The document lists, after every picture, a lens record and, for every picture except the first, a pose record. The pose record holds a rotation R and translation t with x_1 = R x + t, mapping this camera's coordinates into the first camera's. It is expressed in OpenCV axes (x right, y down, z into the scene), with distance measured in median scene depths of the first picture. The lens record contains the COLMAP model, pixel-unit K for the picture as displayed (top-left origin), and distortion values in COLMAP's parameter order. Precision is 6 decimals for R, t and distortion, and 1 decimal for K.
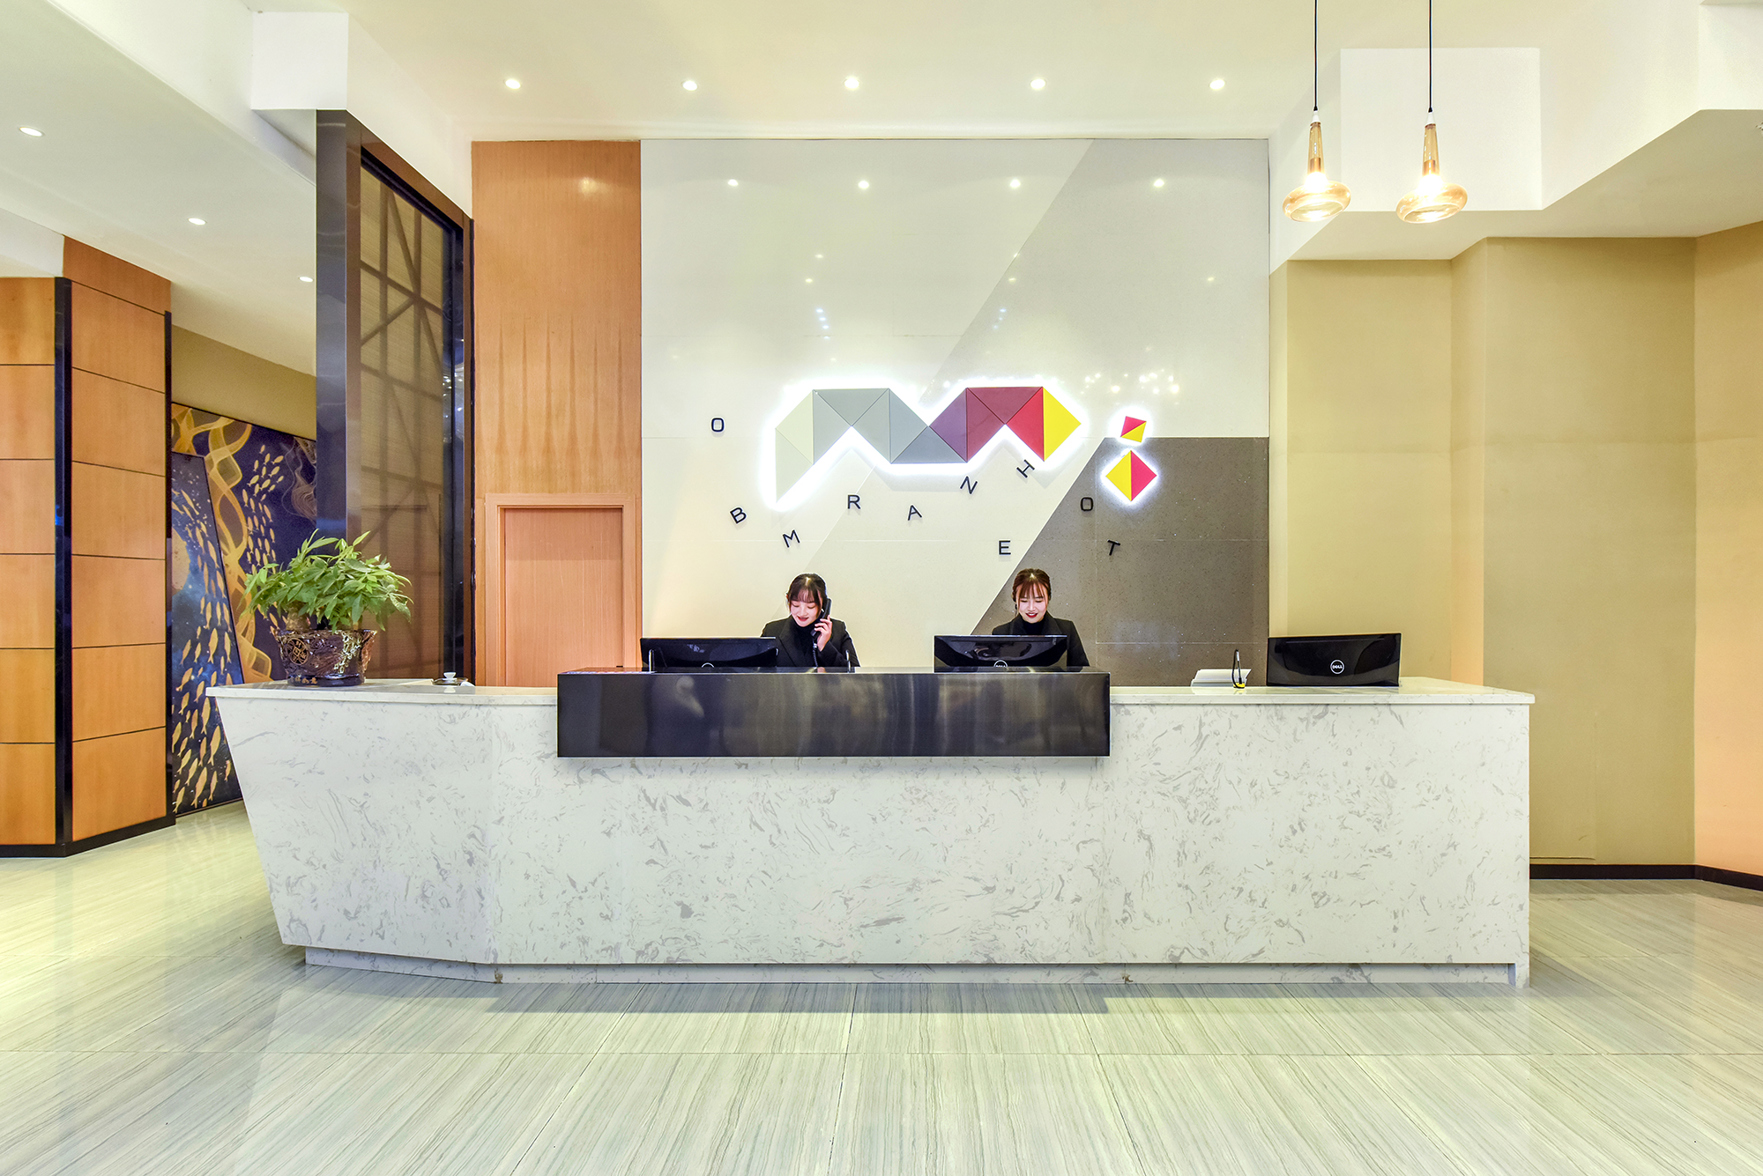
lens RADIAL K [[982.1, 0, 895.2], [0, 982.1, 587.7], [0, 0, 1]] dist [0.013752, -0.001876]
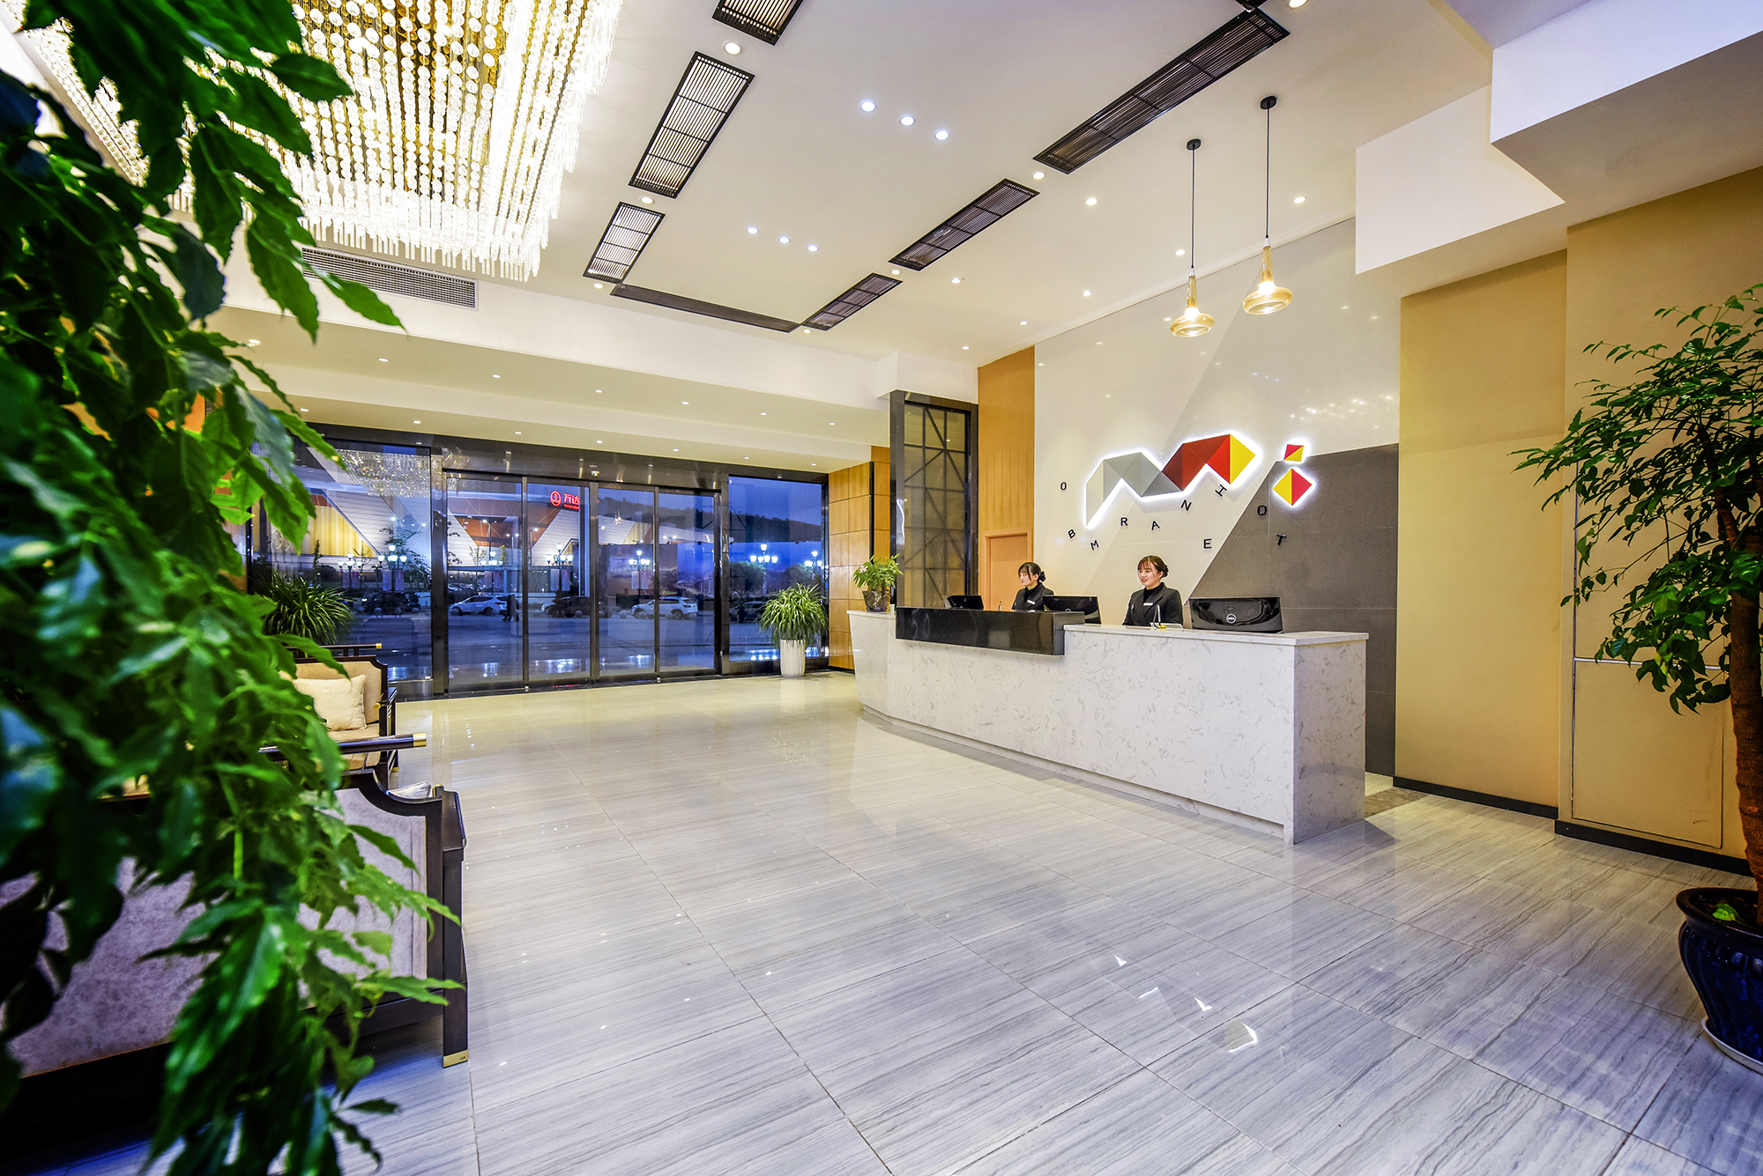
lens RADIAL K [[702.2, 0, 859.7], [0, 702.2, 594.4], [0, 0, 1]] dist [0.000346, -0.000196]
pose [[0.522744, 0.010051, -0.852430, 0.786420], [0.008738, 0.999815, 0.017147, 0.014983], [0.852445, -0.016412, 0.522559, -0.036114]]
